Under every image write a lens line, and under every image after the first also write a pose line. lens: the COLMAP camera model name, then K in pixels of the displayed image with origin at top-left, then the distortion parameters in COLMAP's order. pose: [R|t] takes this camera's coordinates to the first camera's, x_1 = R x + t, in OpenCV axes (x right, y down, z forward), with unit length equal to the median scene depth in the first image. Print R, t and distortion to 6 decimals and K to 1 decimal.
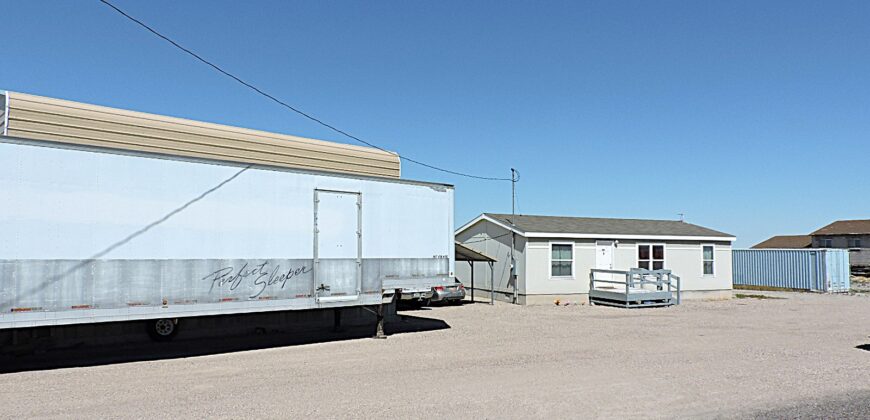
lens RADIAL K [[620.9, 0, 435.0], [0, 620.9, 210.0], [0, 0, 1]] dist [-0.004723, -0.002036]
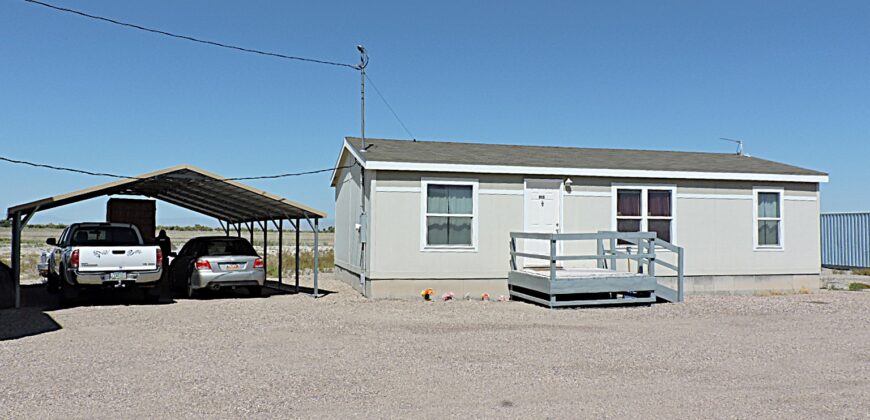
lens RADIAL K [[700.4, 0, 435.0], [0, 700.4, 210.0], [0, 0, 1]] dist [-0.016246, -0.004744]
pose [[0.985746, -0.008208, -0.168040, 0.287938], [0.013234, 0.999497, 0.028815, 0.058324], [0.167719, -0.030629, 0.985359, 0.403947]]
